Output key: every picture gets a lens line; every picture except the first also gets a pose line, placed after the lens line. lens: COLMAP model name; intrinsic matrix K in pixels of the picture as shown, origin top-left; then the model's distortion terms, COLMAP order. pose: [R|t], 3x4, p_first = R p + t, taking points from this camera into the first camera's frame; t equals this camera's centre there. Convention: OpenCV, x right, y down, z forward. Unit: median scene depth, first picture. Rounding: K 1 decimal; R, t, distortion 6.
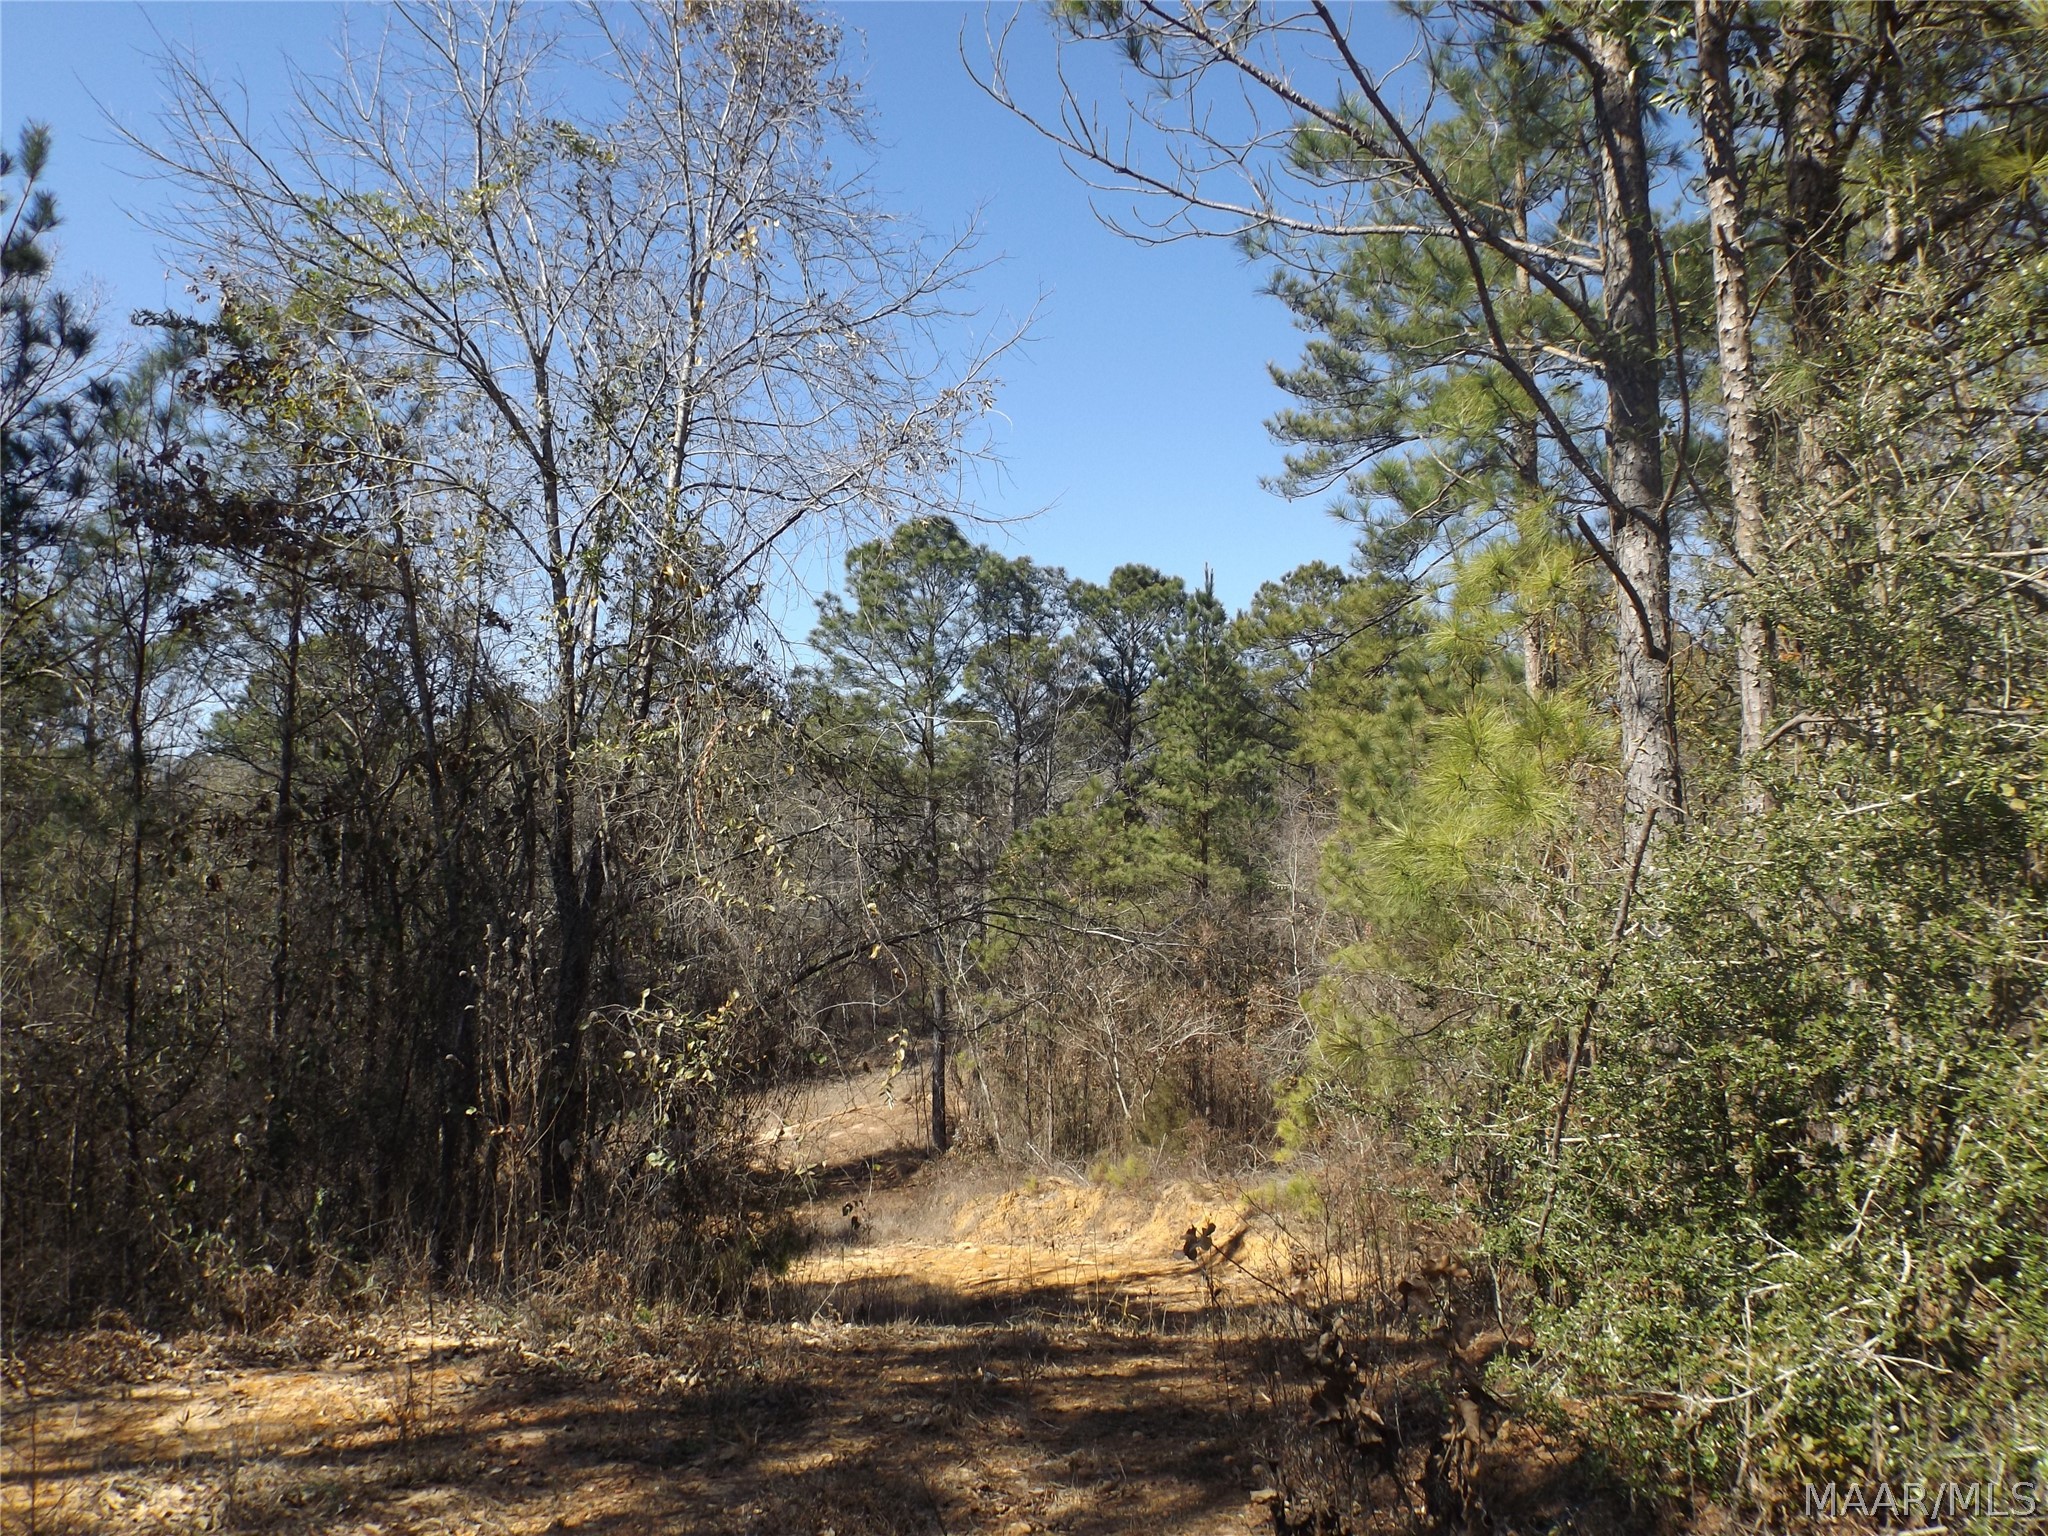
lens RADIAL K [[1463.0, 0, 1024.0], [0, 1463.0, 768.0], [0, 0, 1]] dist [0.002138, 0.000565]
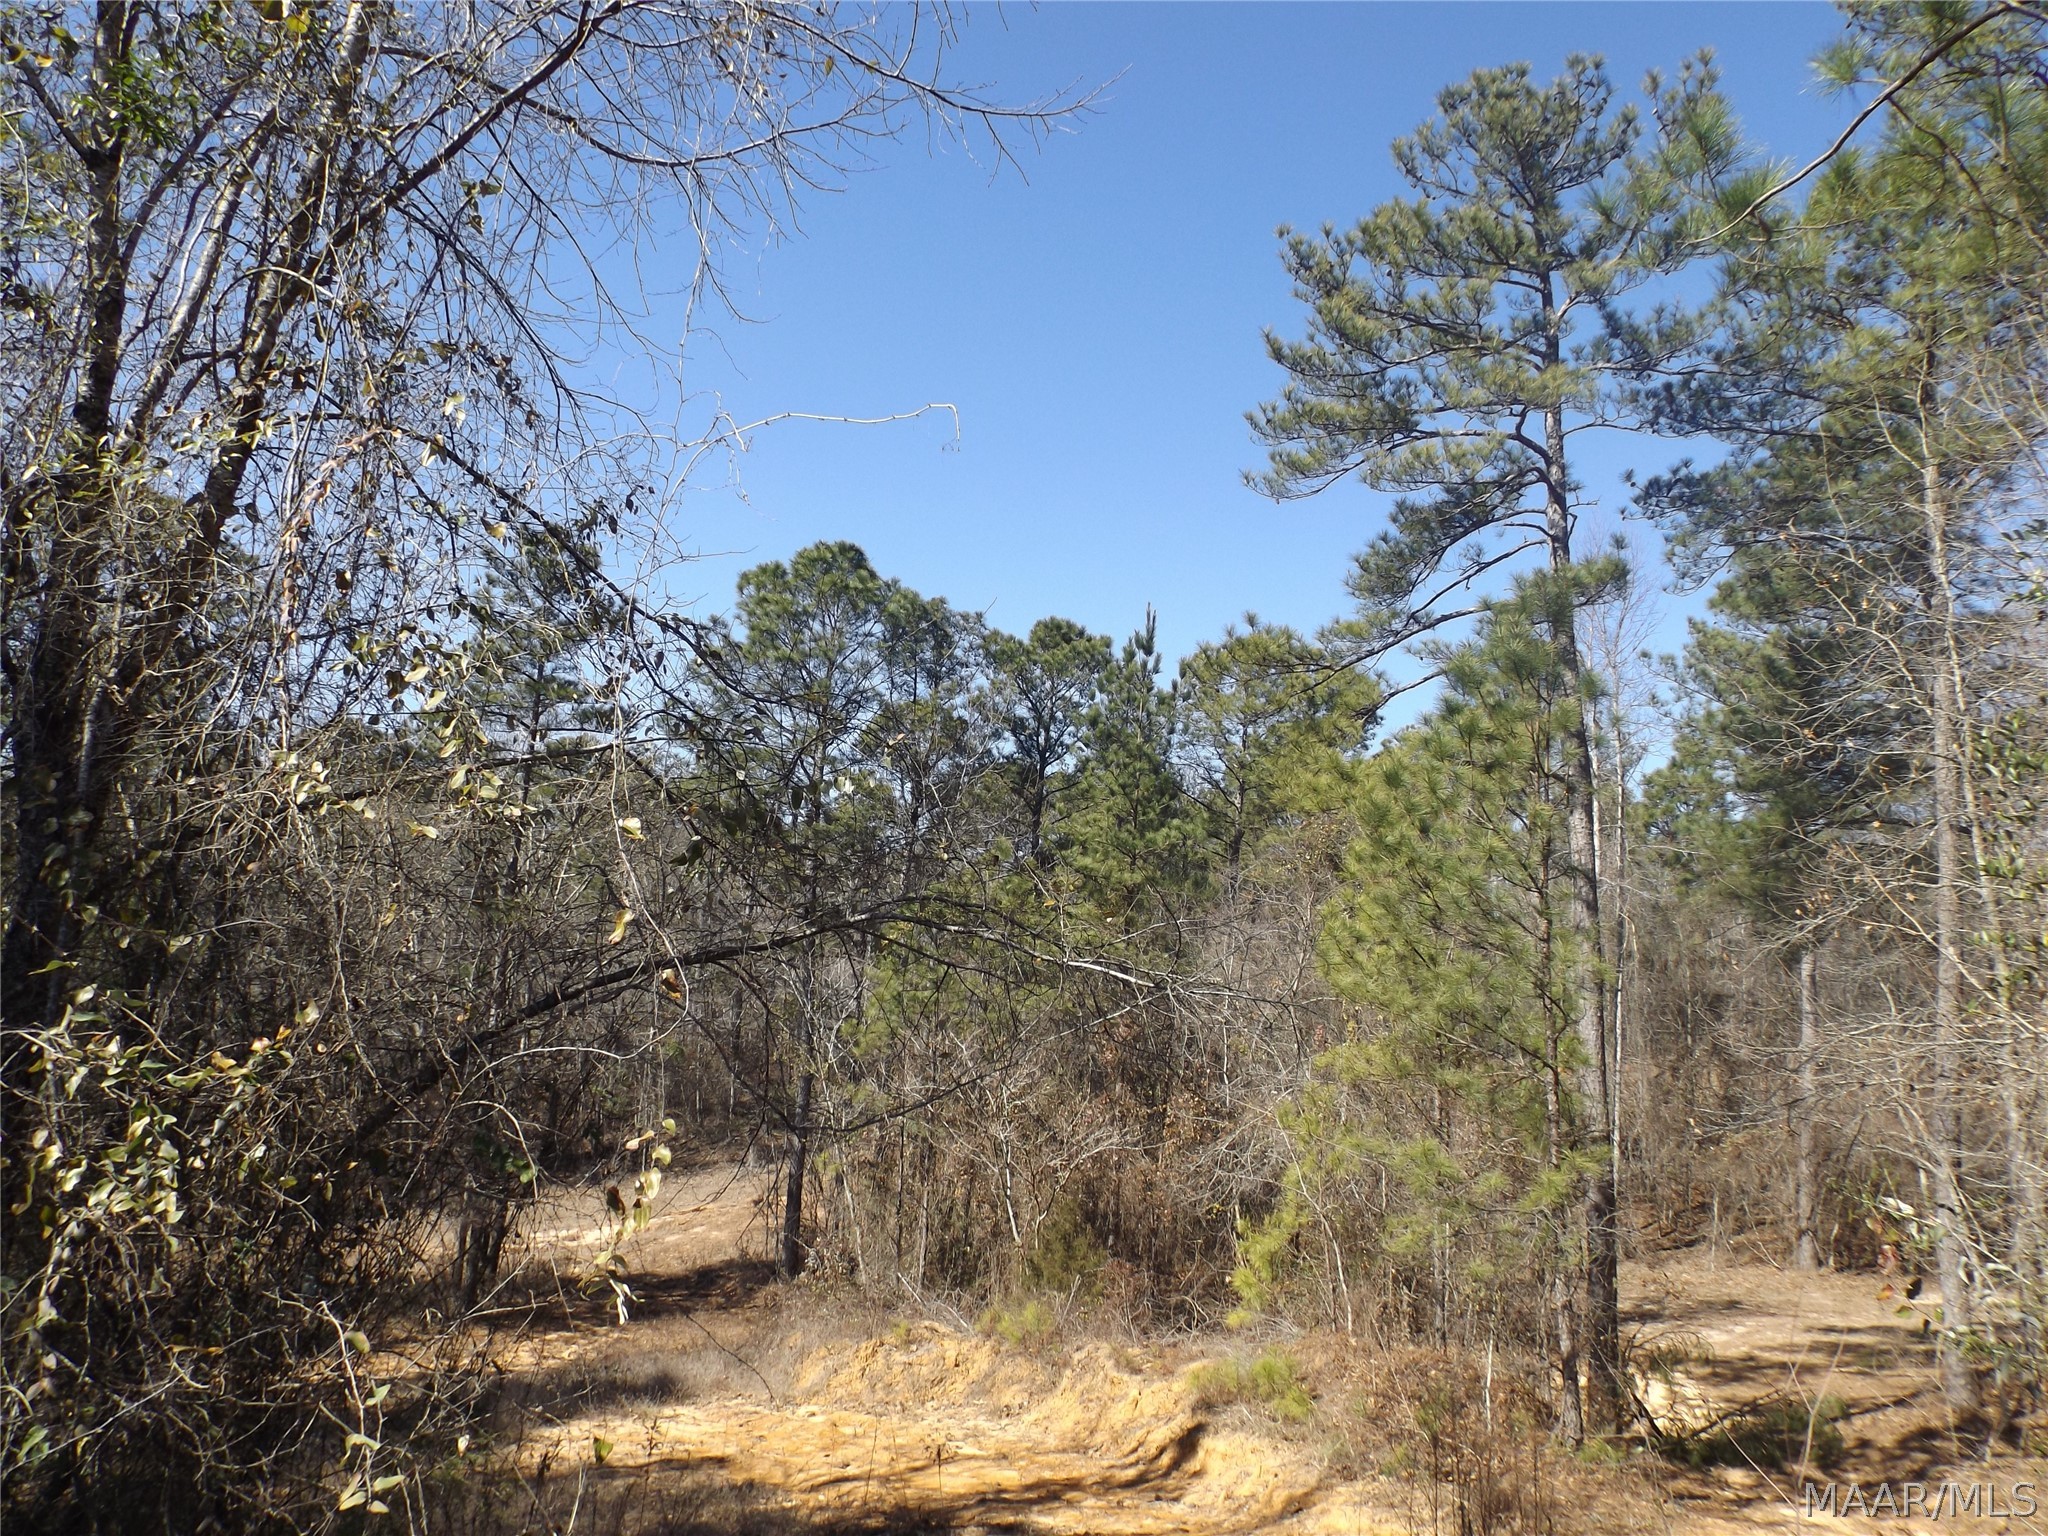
lens RADIAL K [[1460.4, 0, 1024.0], [0, 1460.4, 768.0], [0, 0, 1]] dist [-0.007151, -0.005007]
pose [[0.994456, 0.076211, 0.072447, -0.005272], [-0.071101, 0.994962, -0.070674, 0.021113], [-0.077468, 0.065132, 0.994865, 0.118462]]
